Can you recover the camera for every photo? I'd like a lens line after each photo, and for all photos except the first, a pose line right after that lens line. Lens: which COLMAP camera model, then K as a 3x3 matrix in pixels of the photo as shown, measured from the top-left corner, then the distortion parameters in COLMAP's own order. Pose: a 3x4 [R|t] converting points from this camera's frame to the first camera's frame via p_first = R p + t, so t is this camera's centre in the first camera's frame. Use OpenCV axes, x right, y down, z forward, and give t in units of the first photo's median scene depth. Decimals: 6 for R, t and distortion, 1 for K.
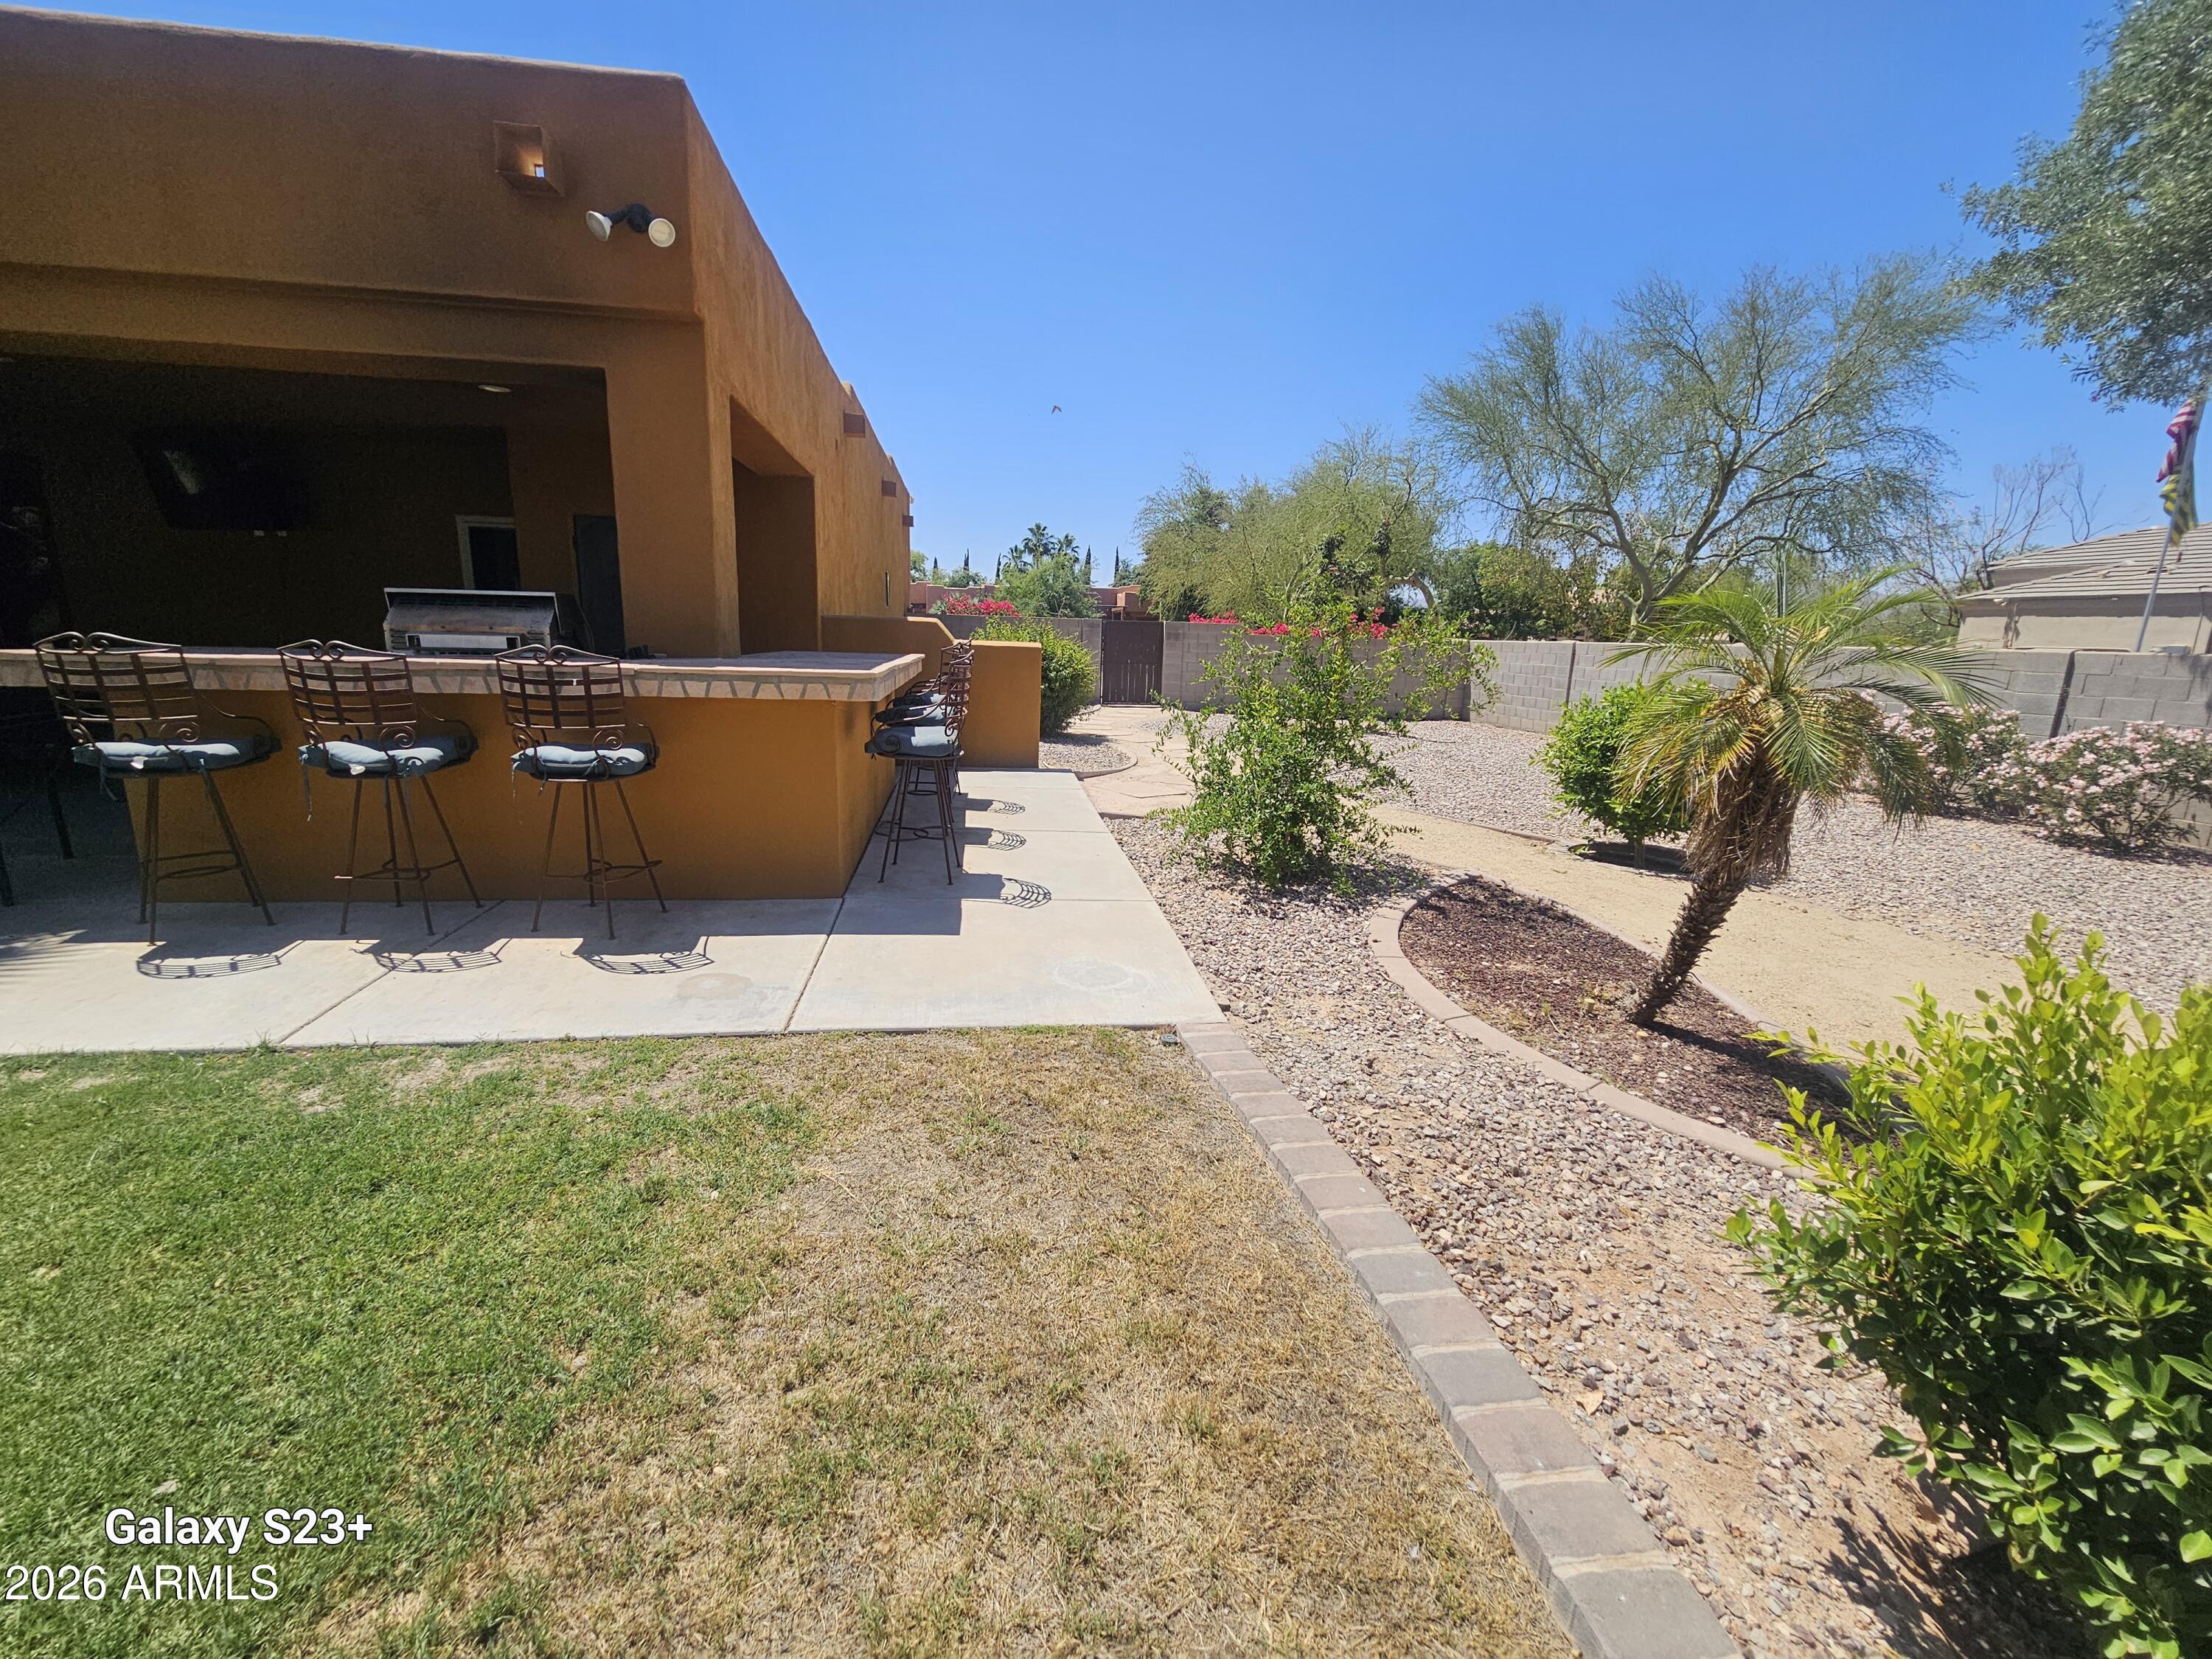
lens RADIAL K [[907.8, 0, 1096.8], [0, 907.8, 827.3], [0, 0, 1]] dist [-0.003194, -0.000473]
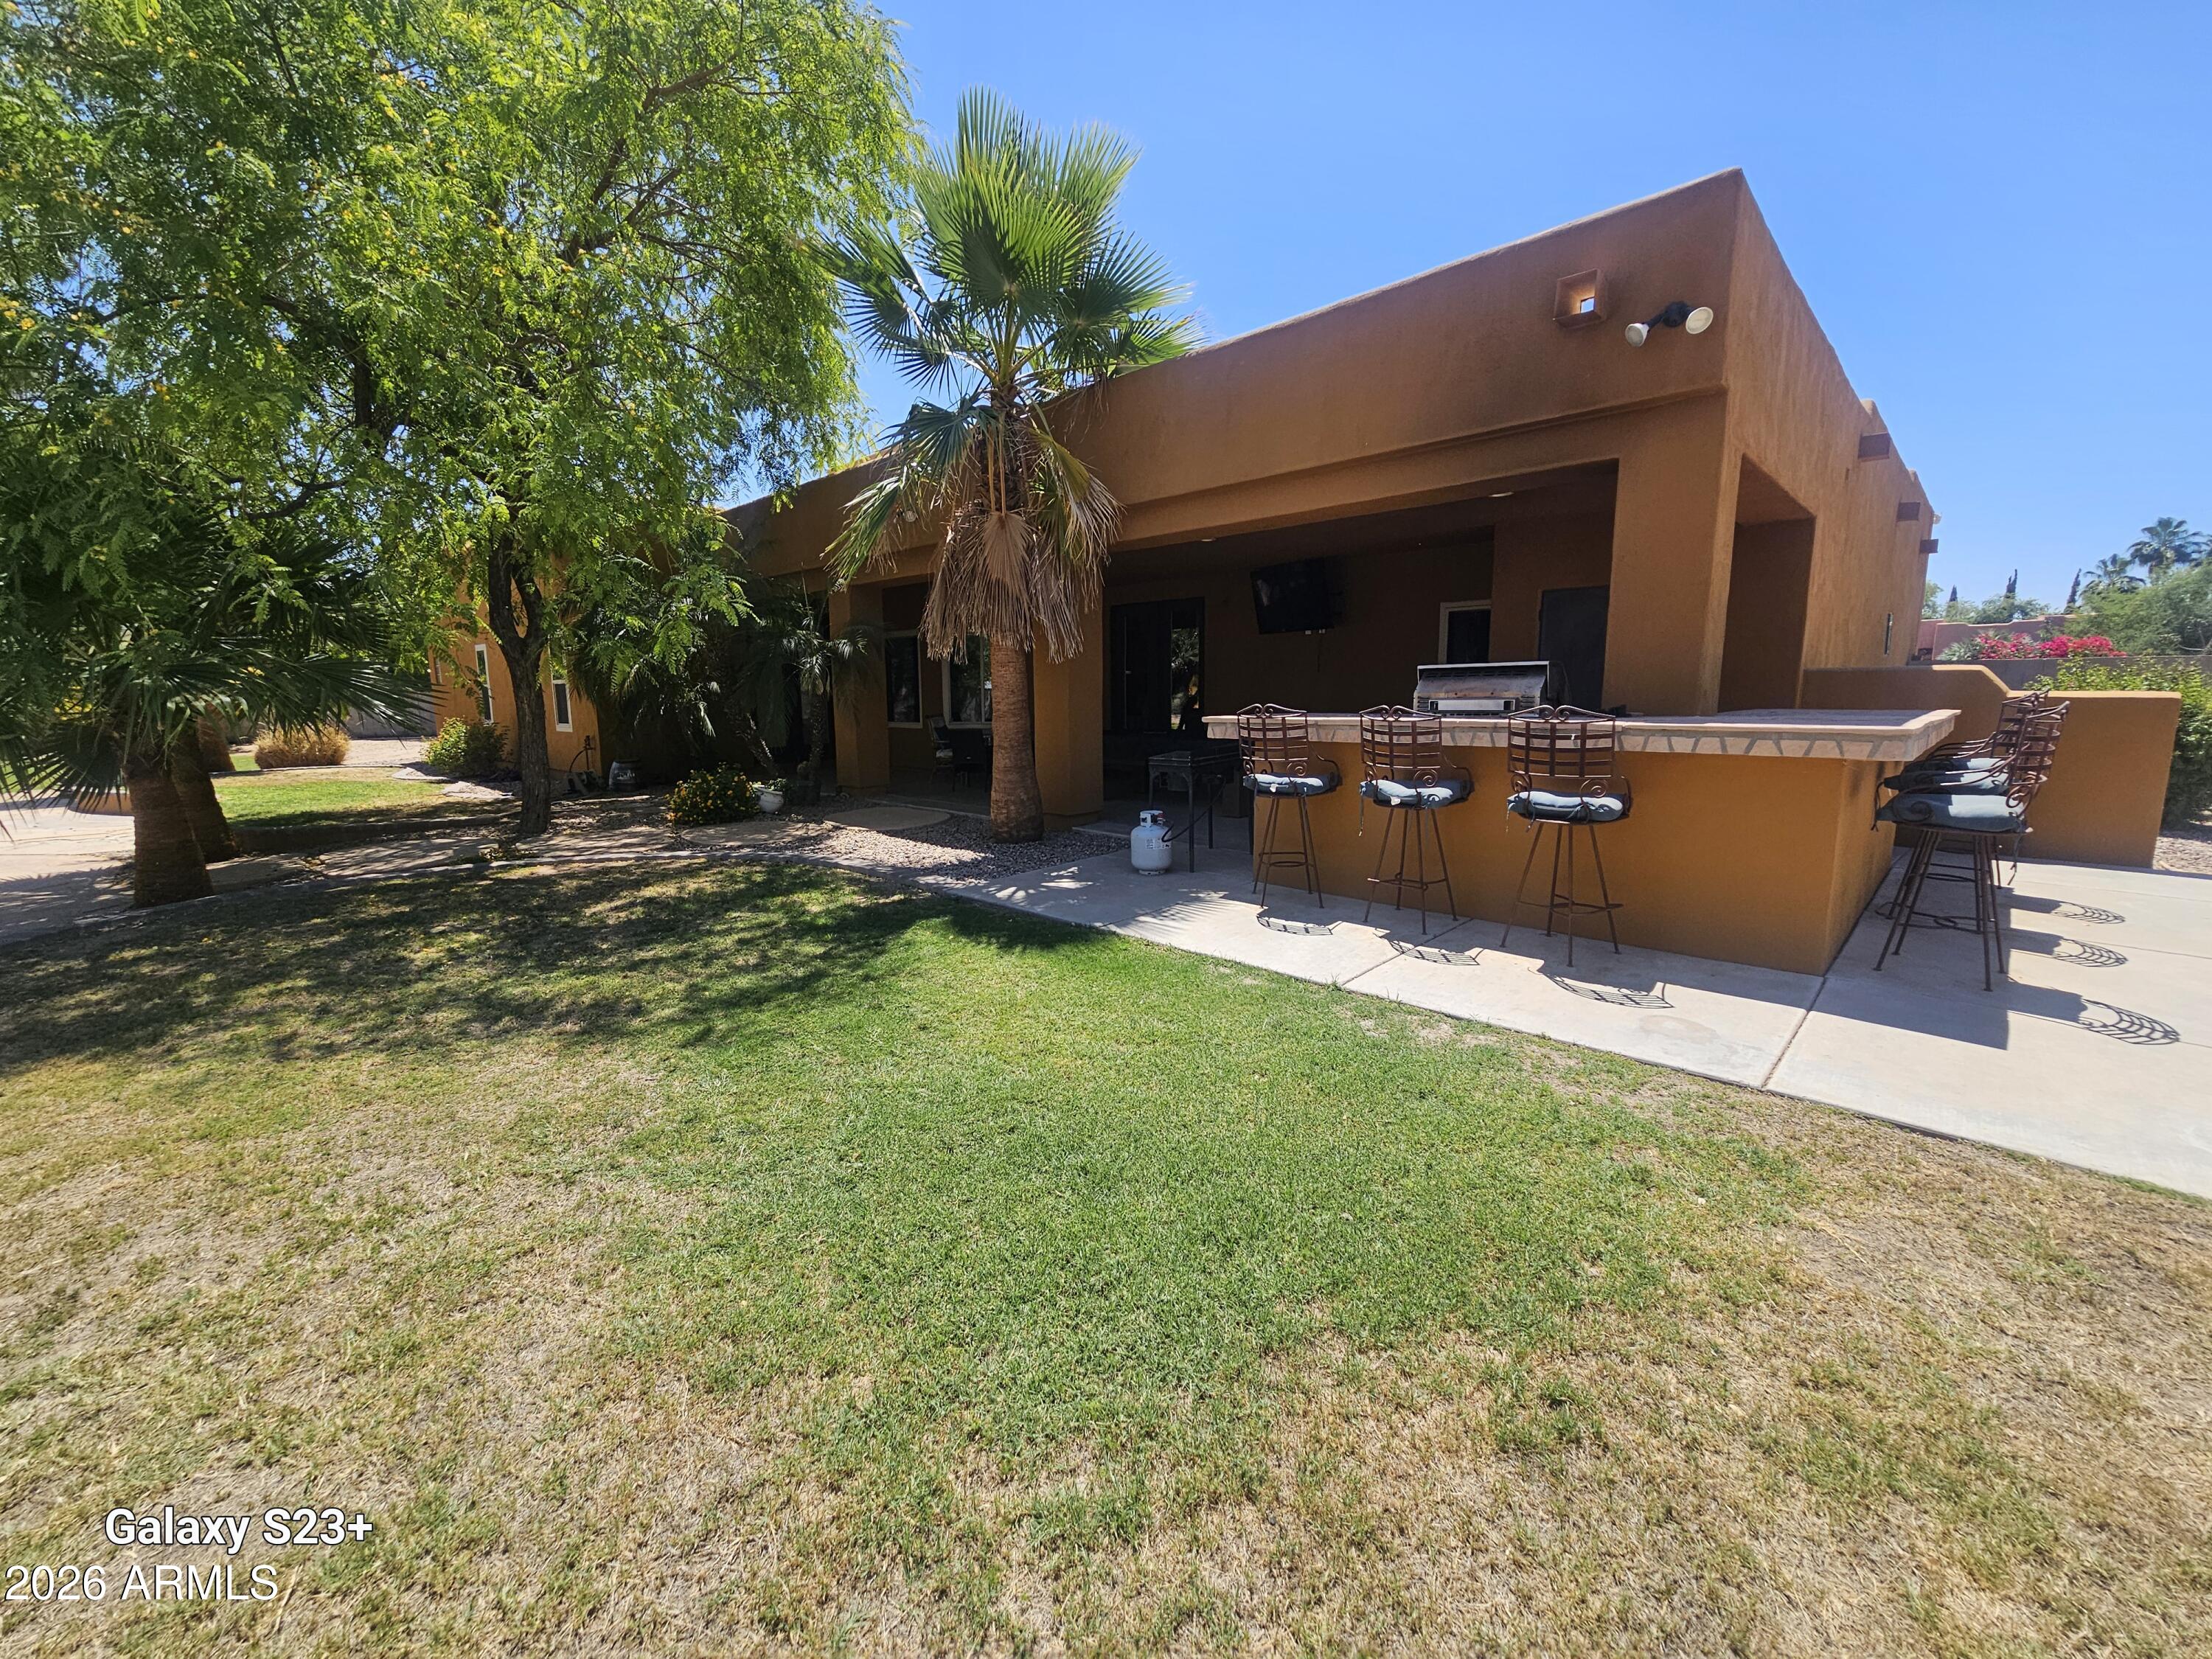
lens RADIAL K [[907.8, 0, 1083.5], [0, 907.8, 828.5], [0, 0, 1]] dist [-0.003194, -0.000473]
pose [[0.603598, 0.082939, -0.792963, -0.027557], [-0.136574, 0.990630, -0.000345, 0.039263], [0.785504, 0.108506, 0.609269, -0.174425]]
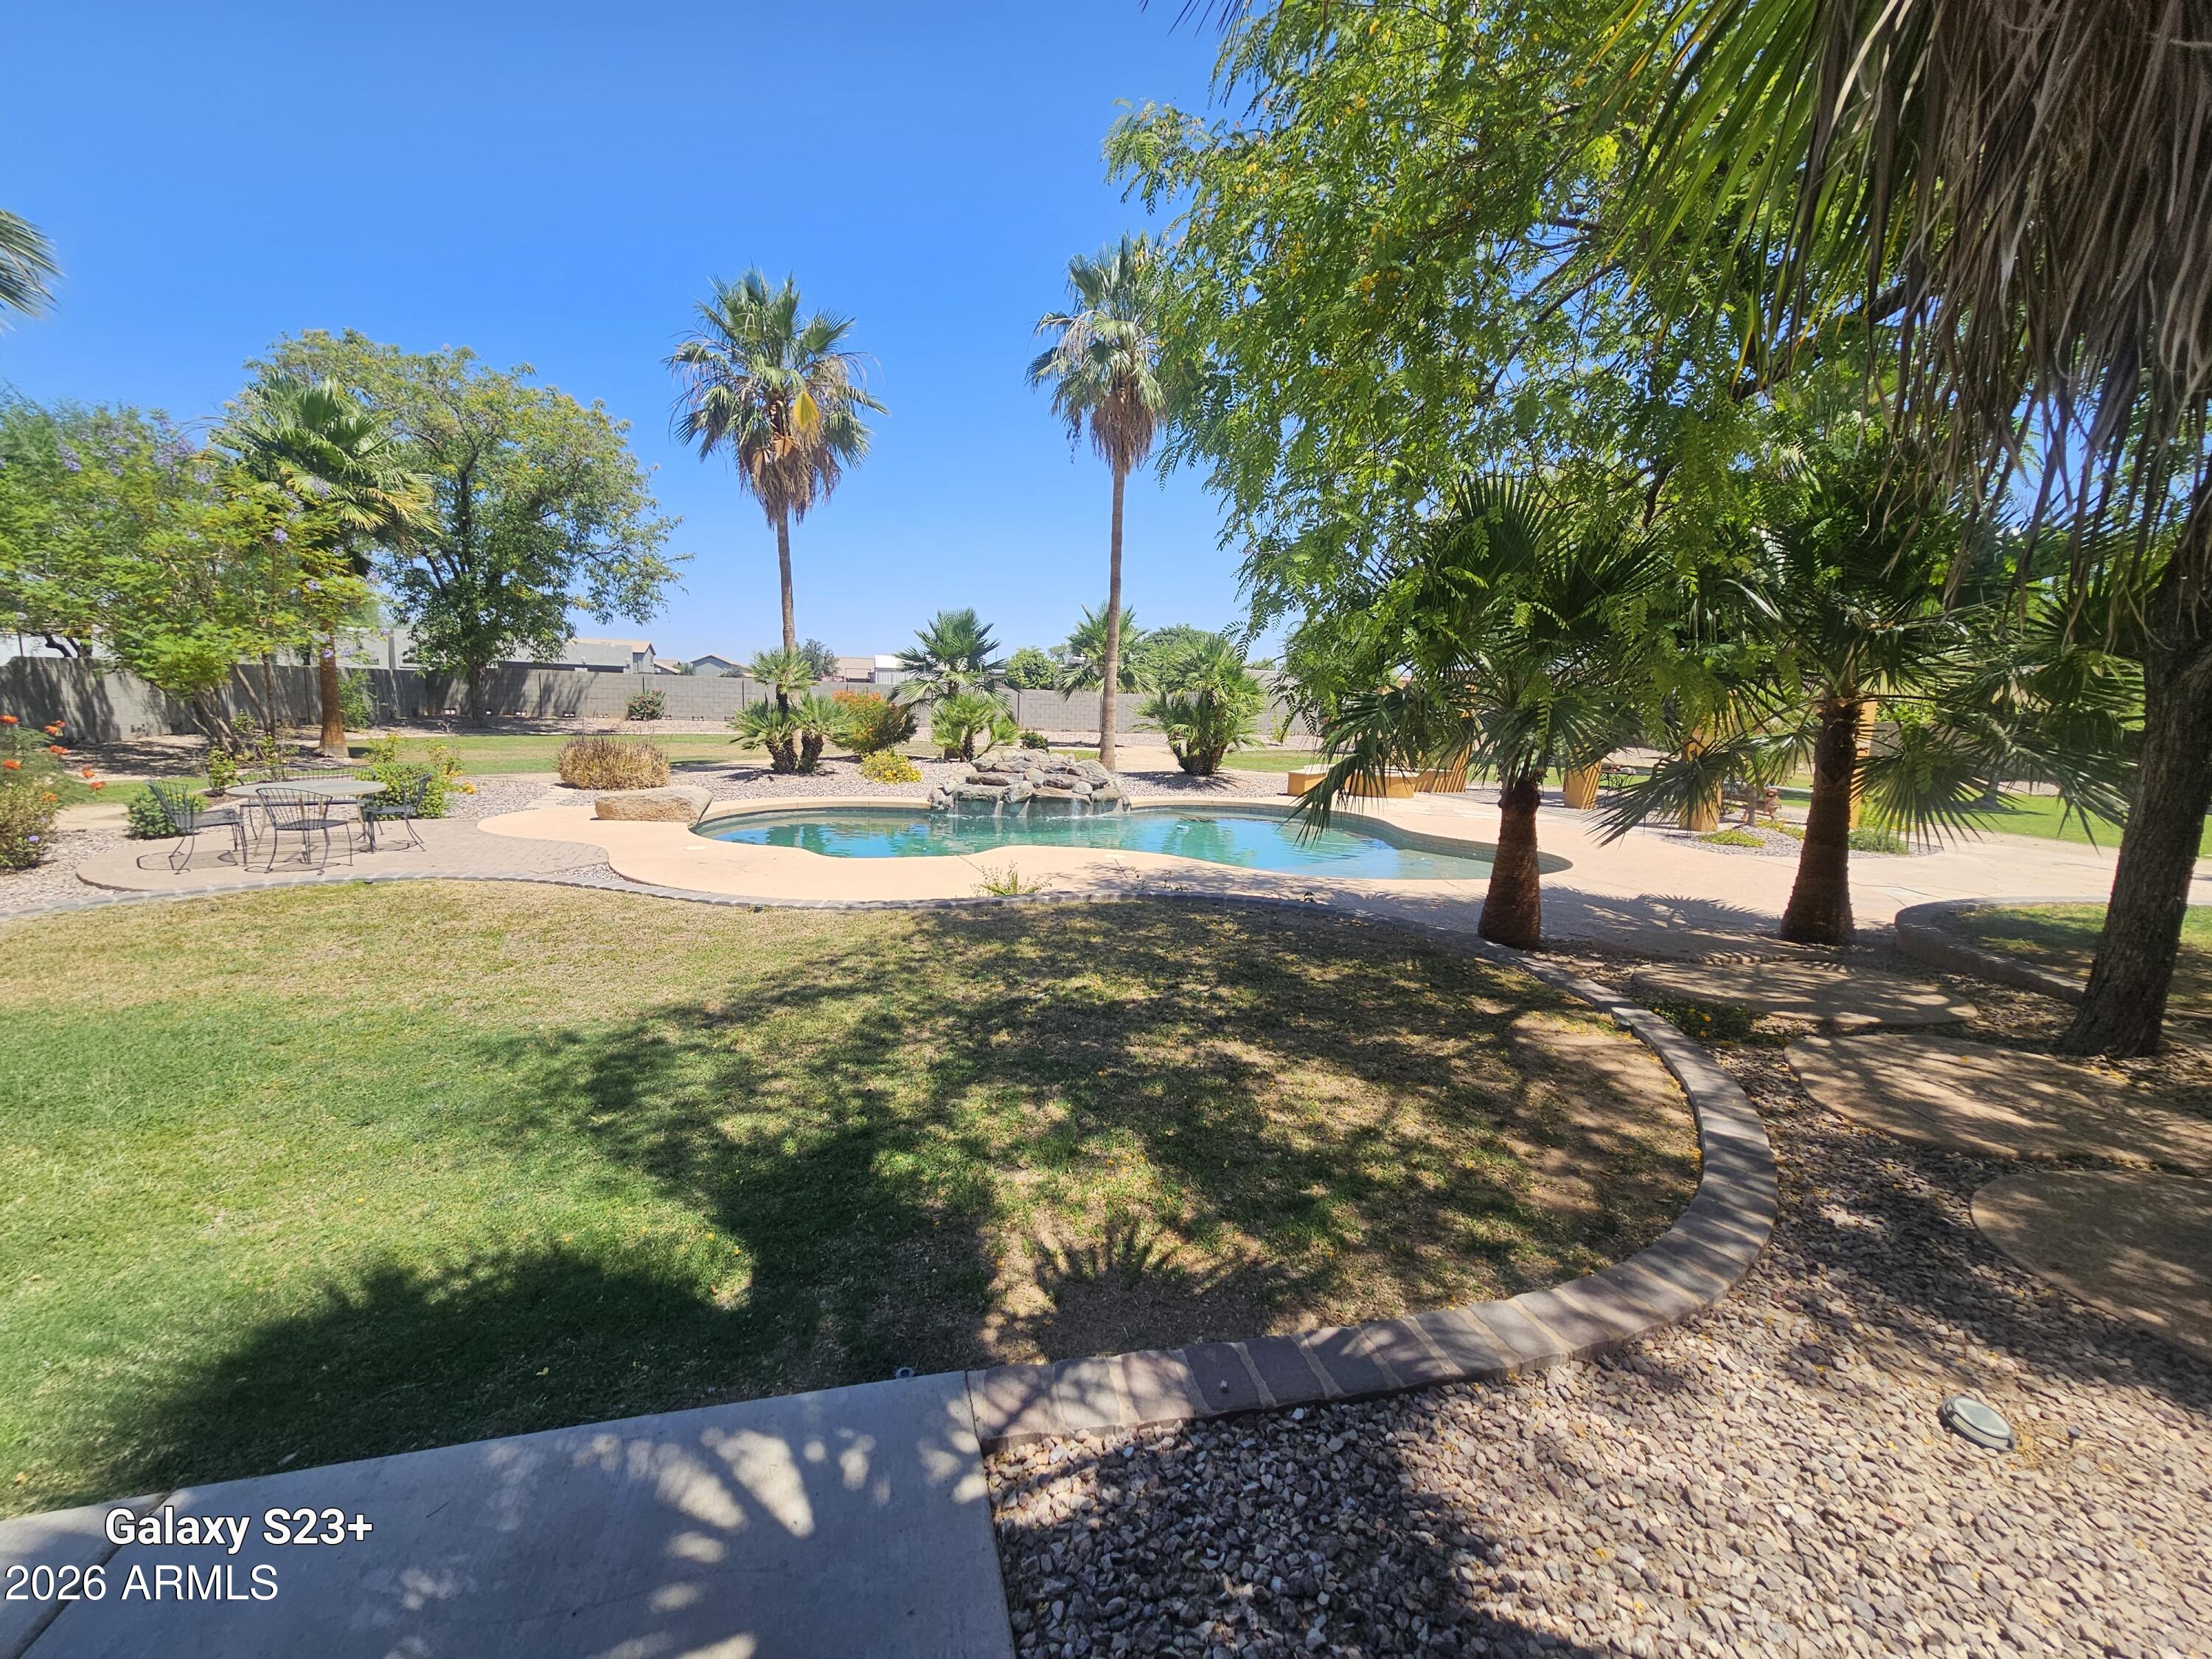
lens RADIAL K [[907.8, 0, 1092.0], [0, 907.8, 827.5], [0, 0, 1]] dist [-0.003194, -0.000473]
pose [[-0.991669, -0.049935, -0.118742, -1.507642], [-0.088068, 0.935540, 0.342065, -0.316224], [0.094007, 0.349673, -0.932144, 1.070180]]
